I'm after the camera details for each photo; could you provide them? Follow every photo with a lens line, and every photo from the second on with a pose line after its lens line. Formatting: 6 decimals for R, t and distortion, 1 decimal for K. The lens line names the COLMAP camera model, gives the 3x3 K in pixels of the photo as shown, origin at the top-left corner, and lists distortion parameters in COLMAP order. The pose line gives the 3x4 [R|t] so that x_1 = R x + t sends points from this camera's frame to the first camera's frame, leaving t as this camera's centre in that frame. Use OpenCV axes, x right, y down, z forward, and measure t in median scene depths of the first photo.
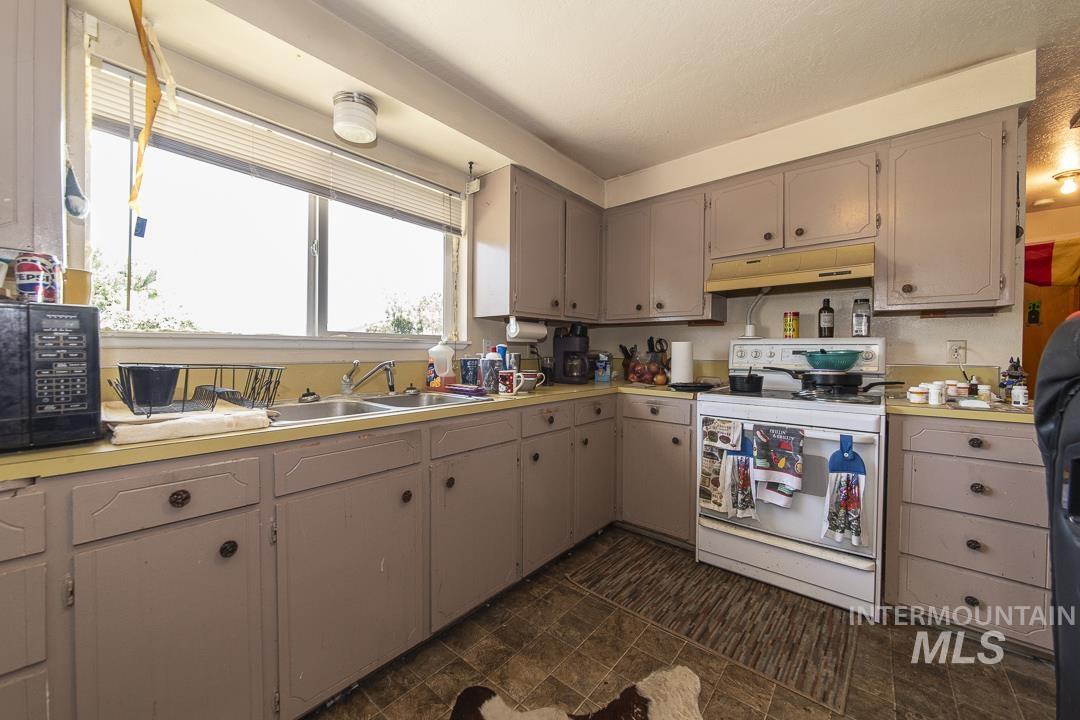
lens RADIAL K [[391.3, 0, 540.0], [0, 391.3, 360.0], [0, 0, 1]] dist [0.000117, -0.000021]
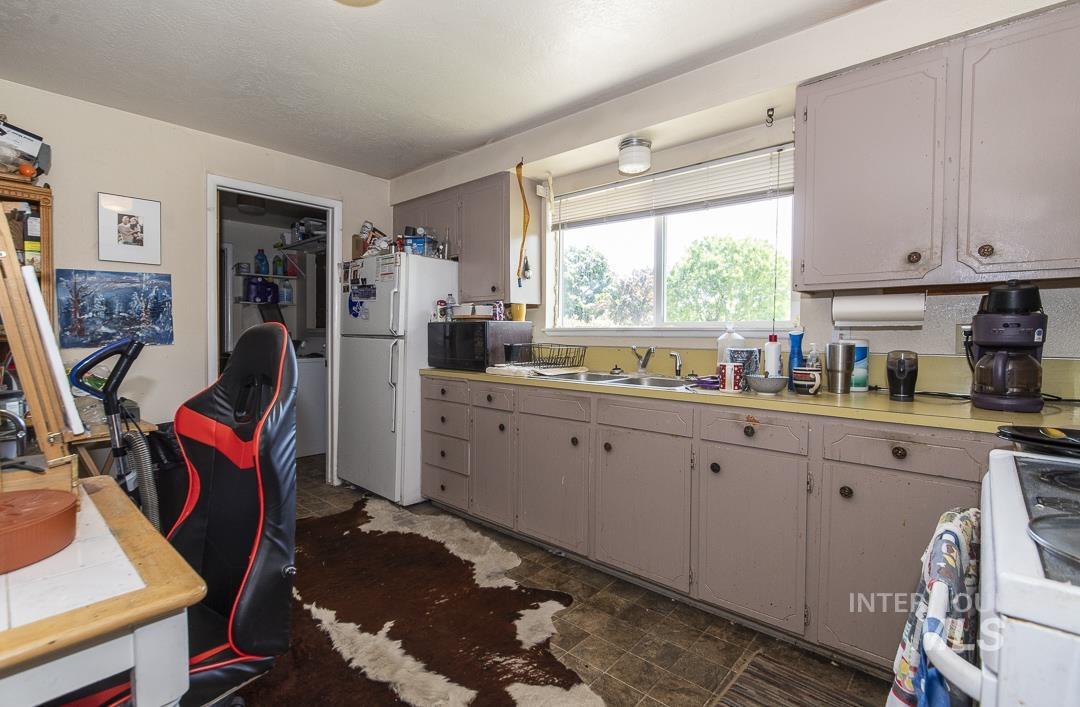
lens RADIAL K [[500.8, 0, 540.0], [0, 500.8, 353.5], [0, 0, 1]] dist [-0.000666, -0.000159]
pose [[0.006225, 0.036467, -0.999315, 1.182316], [-0.028659, 0.998931, 0.036274, -0.024513], [0.999570, 0.028414, 0.007264, 0.696591]]
